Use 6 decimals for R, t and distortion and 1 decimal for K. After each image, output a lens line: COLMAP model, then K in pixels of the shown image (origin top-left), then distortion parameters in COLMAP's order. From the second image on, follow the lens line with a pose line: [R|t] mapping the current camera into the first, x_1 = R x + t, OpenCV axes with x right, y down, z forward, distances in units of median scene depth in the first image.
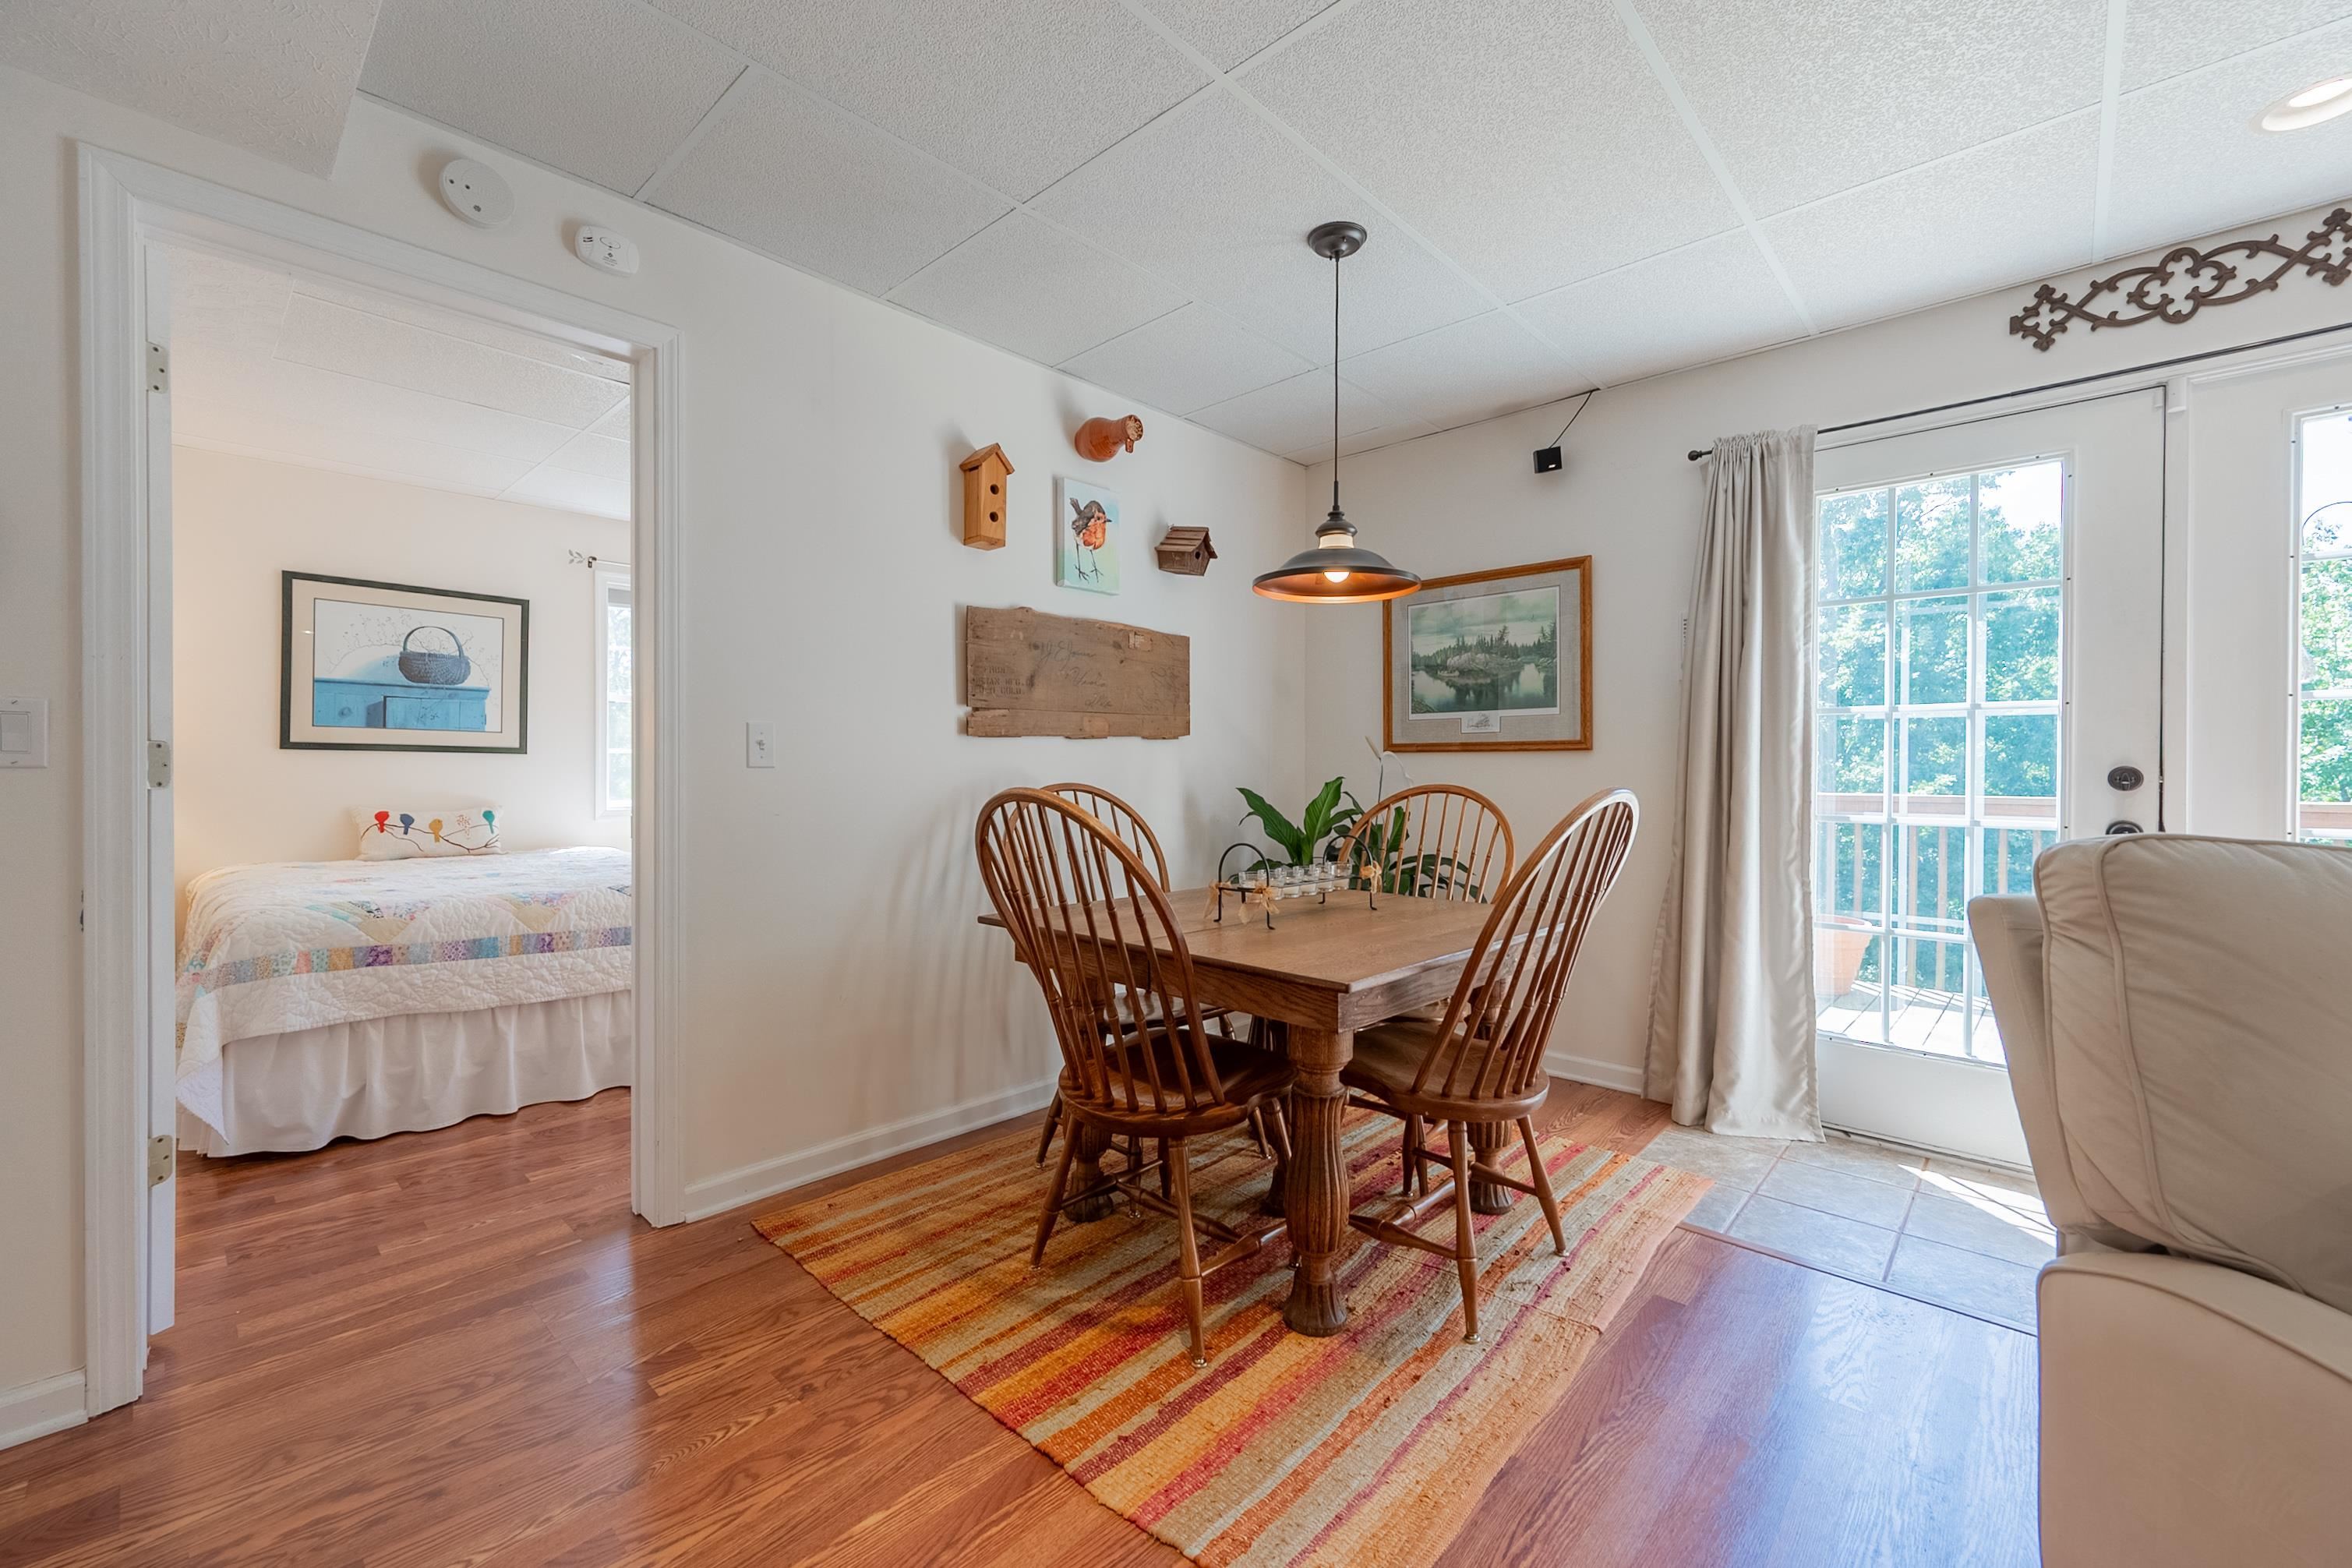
lens RADIAL K [[949.3, 0, 1188.2], [0, 949.3, 772.8], [0, 0, 1]] dist [0.000277, 0.000899]
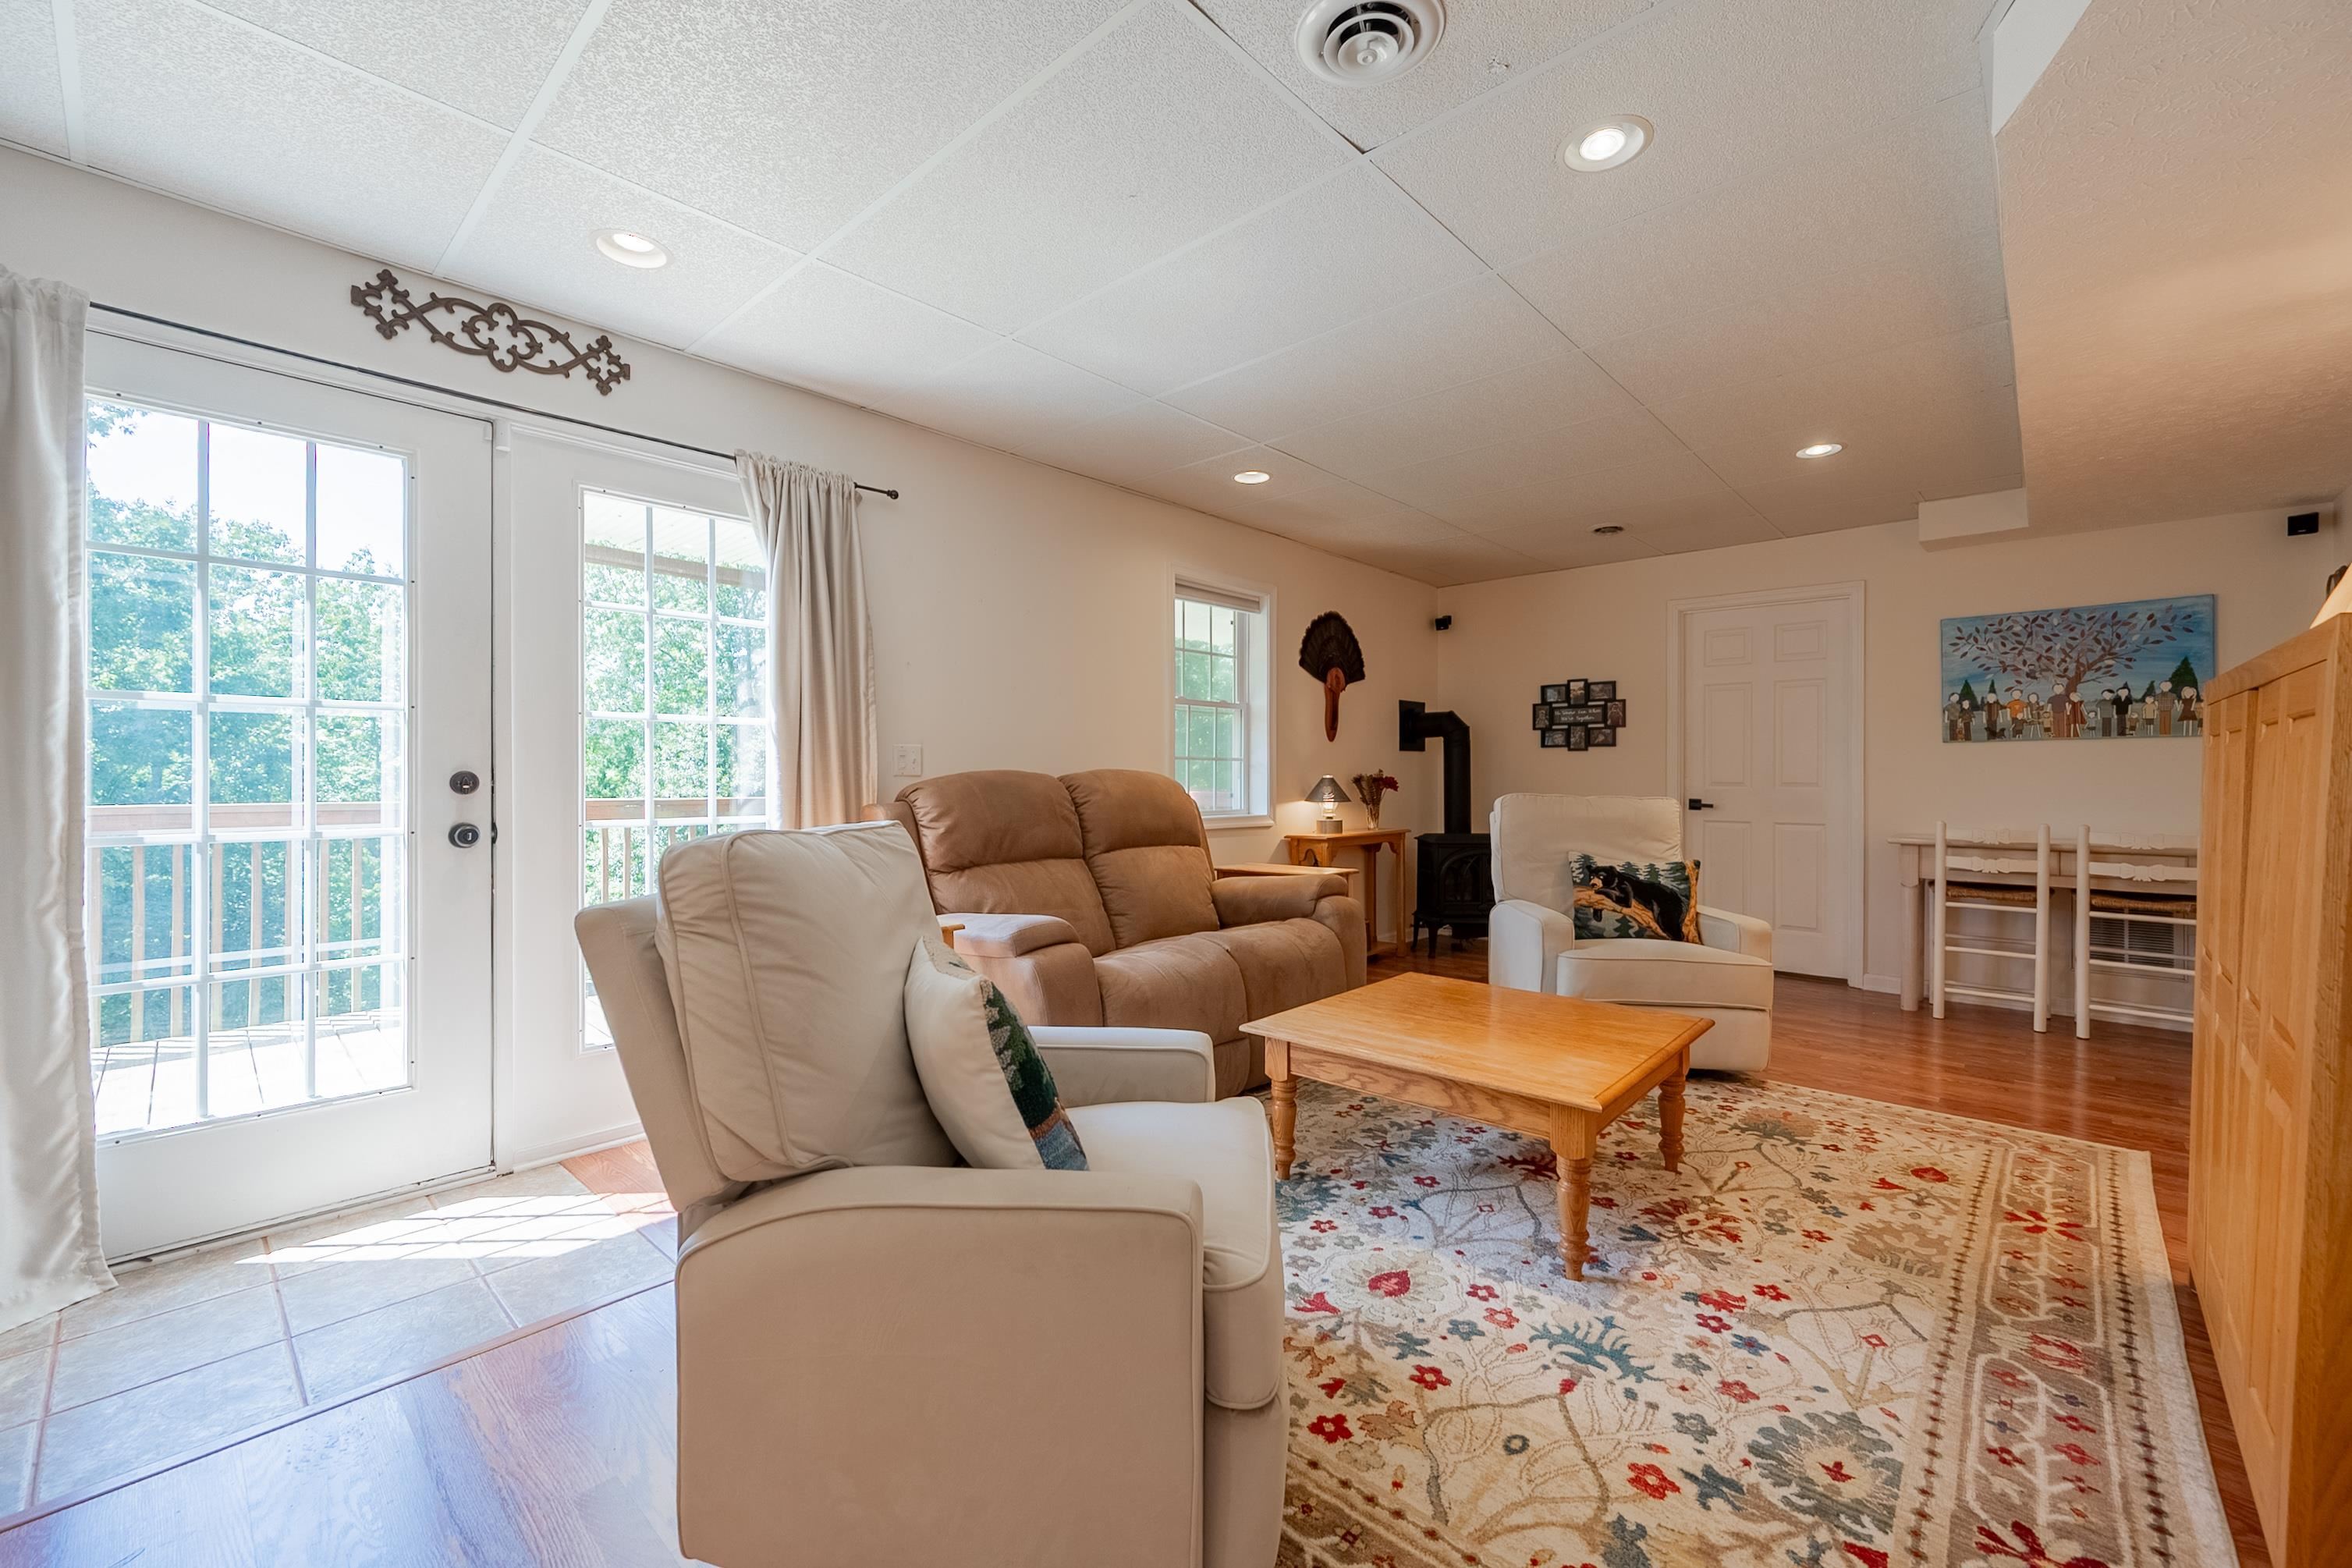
lens RADIAL K [[949.3, 0, 1167.6], [0, 949.3, 778.2], [0, 0, 1]] dist [0.000277, 0.000899]
pose [[0.002615, -0.005905, 0.999979, -0.053920], [0.004168, 0.999974, 0.005894, -0.001661], [-0.999988, 0.004153, 0.002639, 0.186308]]
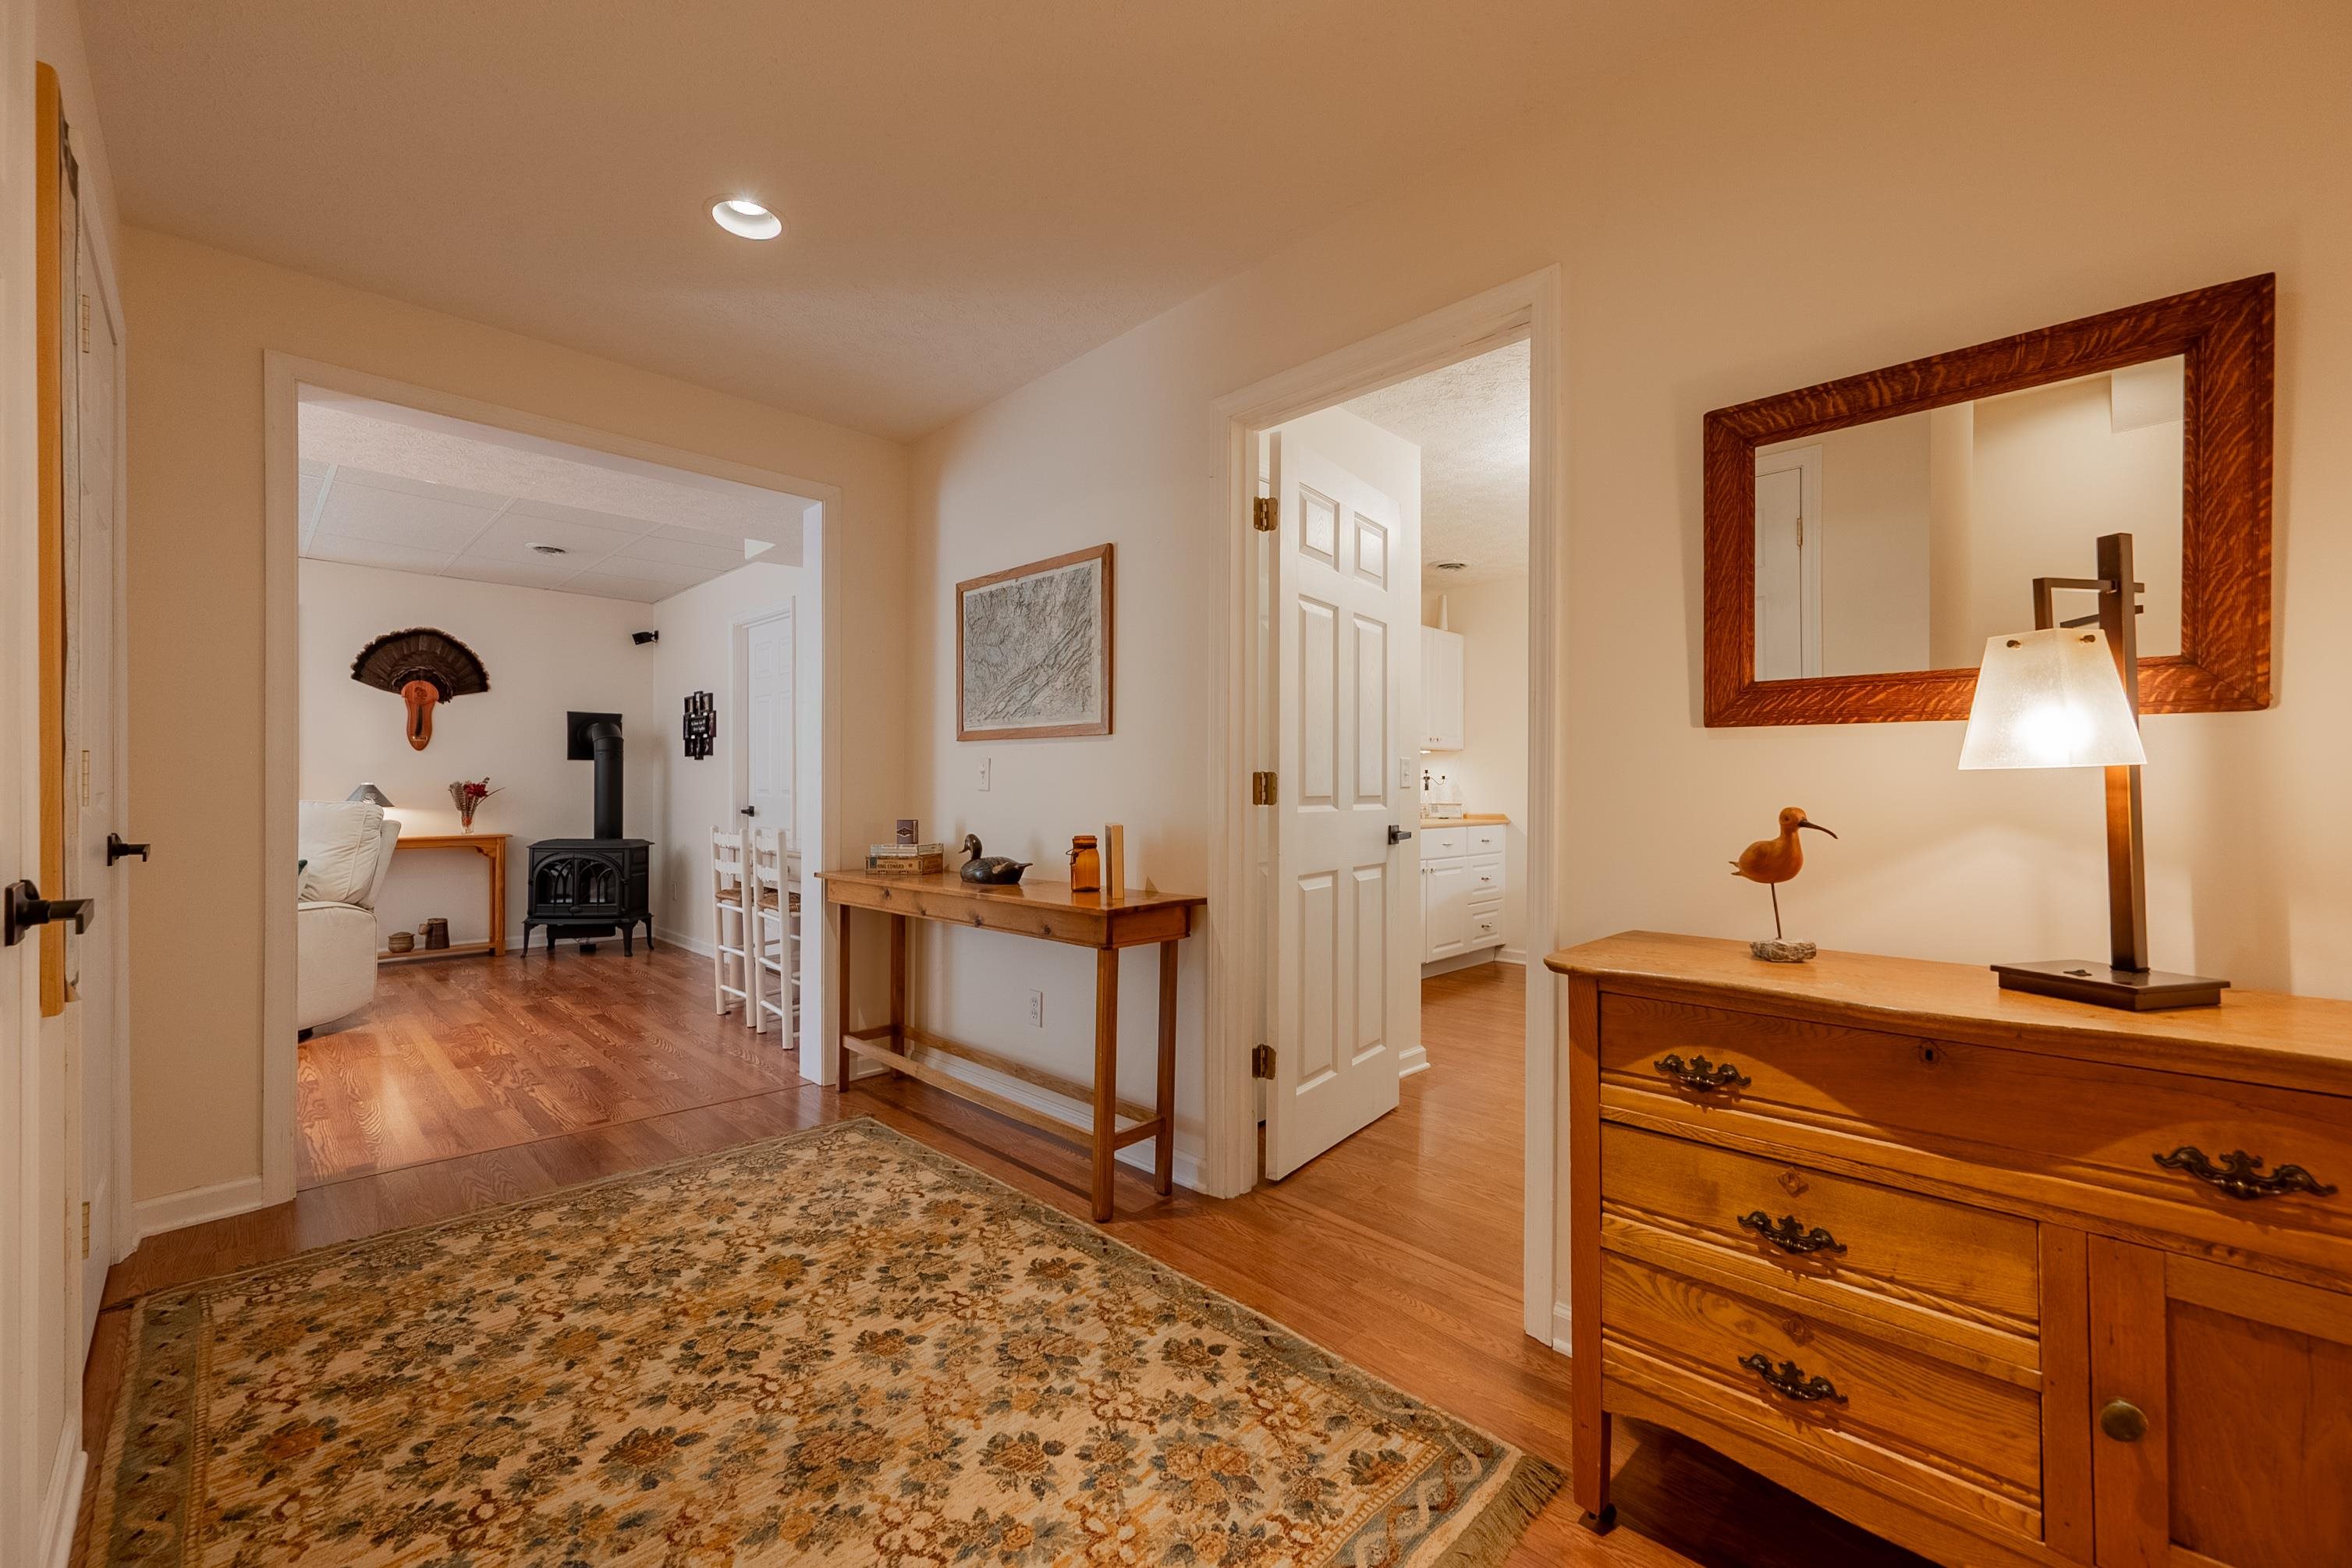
lens RADIAL K [[949.3, 0, 1169.1], [0, 949.3, 784.4], [0, 0, 1]] dist [0.000277, 0.000899]
pose [[0.035484, 0.002215, 0.999368, -0.098855], [0.002133, 0.999995, -0.002292, 0.017391], [-0.999368, 0.002213, 0.035479, -1.845197]]
